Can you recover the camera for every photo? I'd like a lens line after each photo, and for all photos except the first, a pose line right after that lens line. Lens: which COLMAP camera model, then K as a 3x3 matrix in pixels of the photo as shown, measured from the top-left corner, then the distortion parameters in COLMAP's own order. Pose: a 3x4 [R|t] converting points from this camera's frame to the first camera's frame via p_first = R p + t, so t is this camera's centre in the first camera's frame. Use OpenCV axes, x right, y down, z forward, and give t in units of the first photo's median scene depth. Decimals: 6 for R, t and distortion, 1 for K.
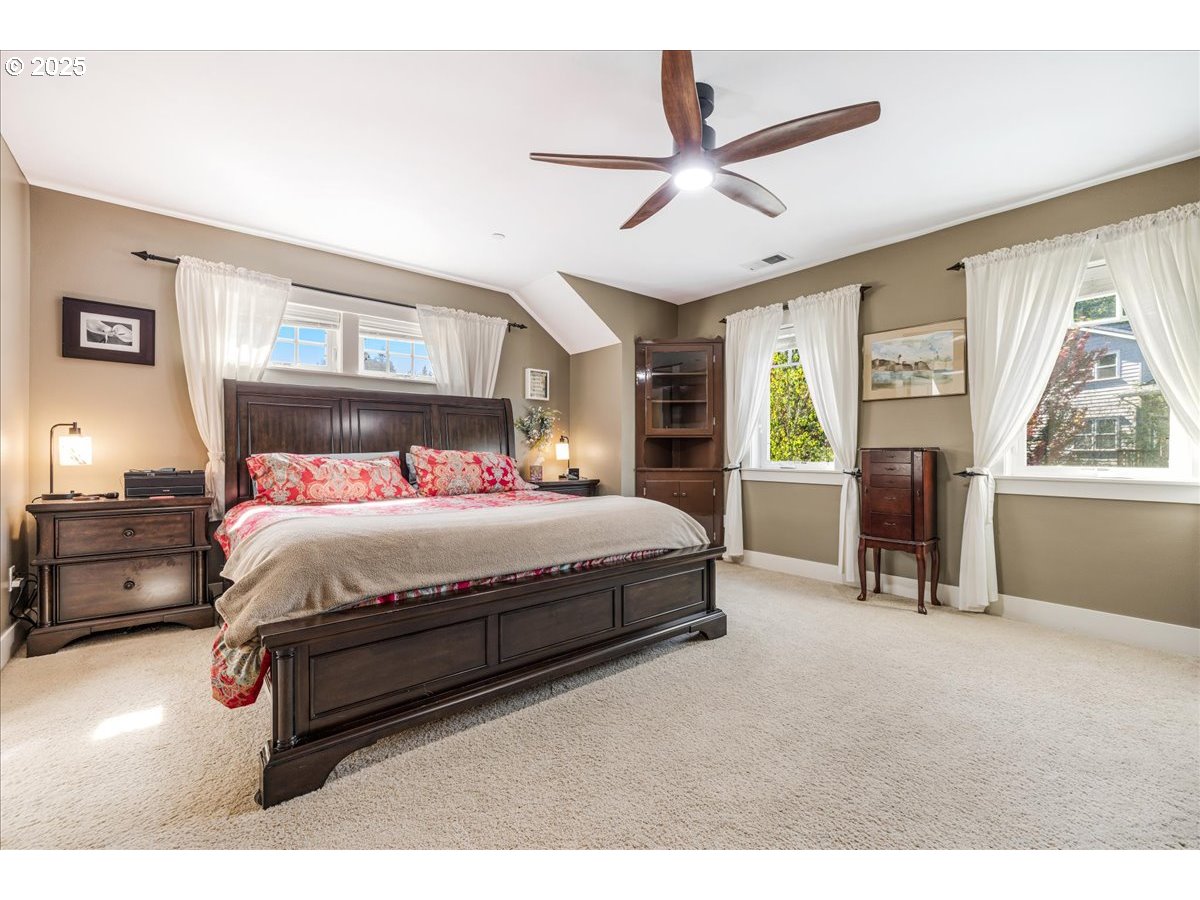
lens RADIAL K [[506.3, 0, 600.3], [0, 506.3, 444.4], [0, 0, 1]] dist [-0.000599, -0.000922]
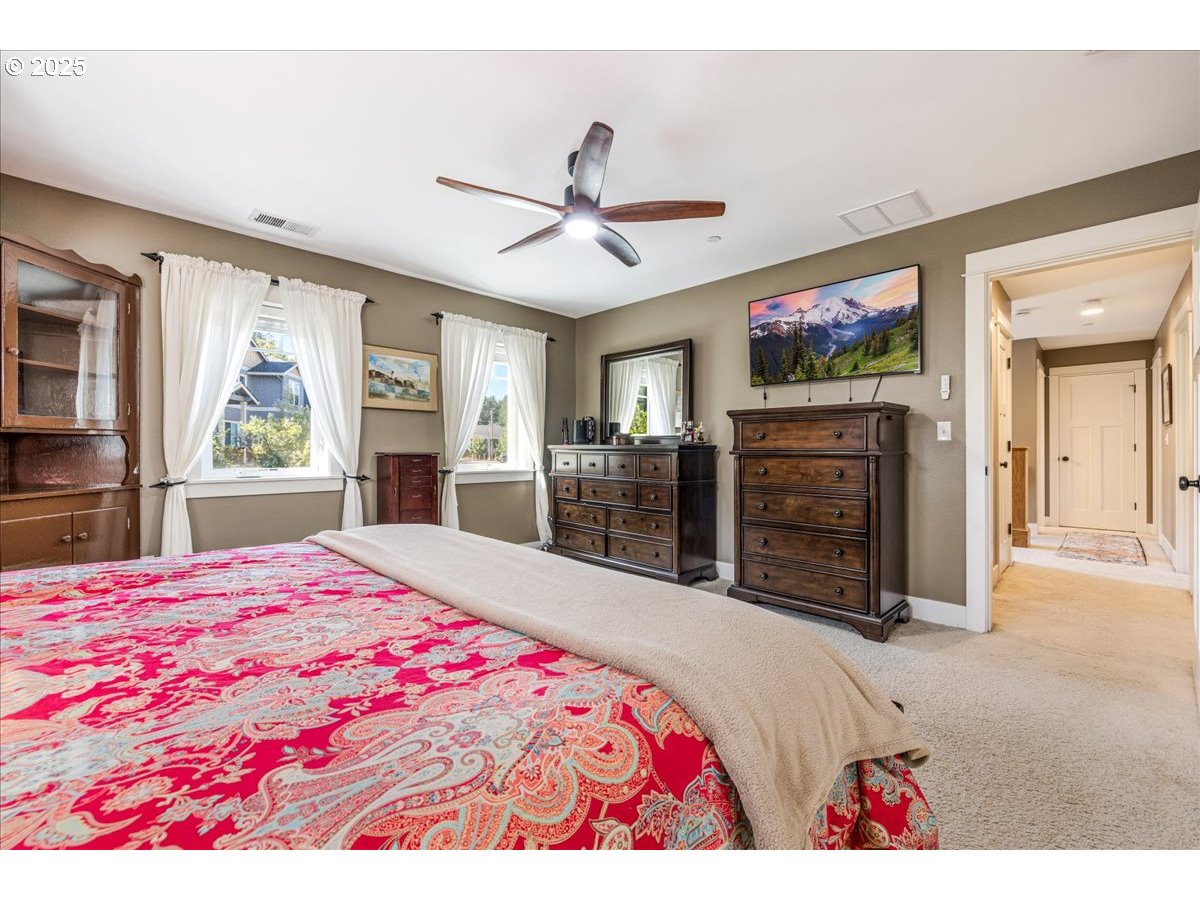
lens RADIAL K [[506.3, 0, 600.3], [0, 506.3, 444.4], [0, 0, 1]] dist [-0.000599, -0.000922]
pose [[-0.084234, 0.011744, 0.996377, -5.760824], [-0.014438, 0.999811, -0.013005, -0.029586], [-0.996341, -0.015481, -0.084049, 6.134411]]
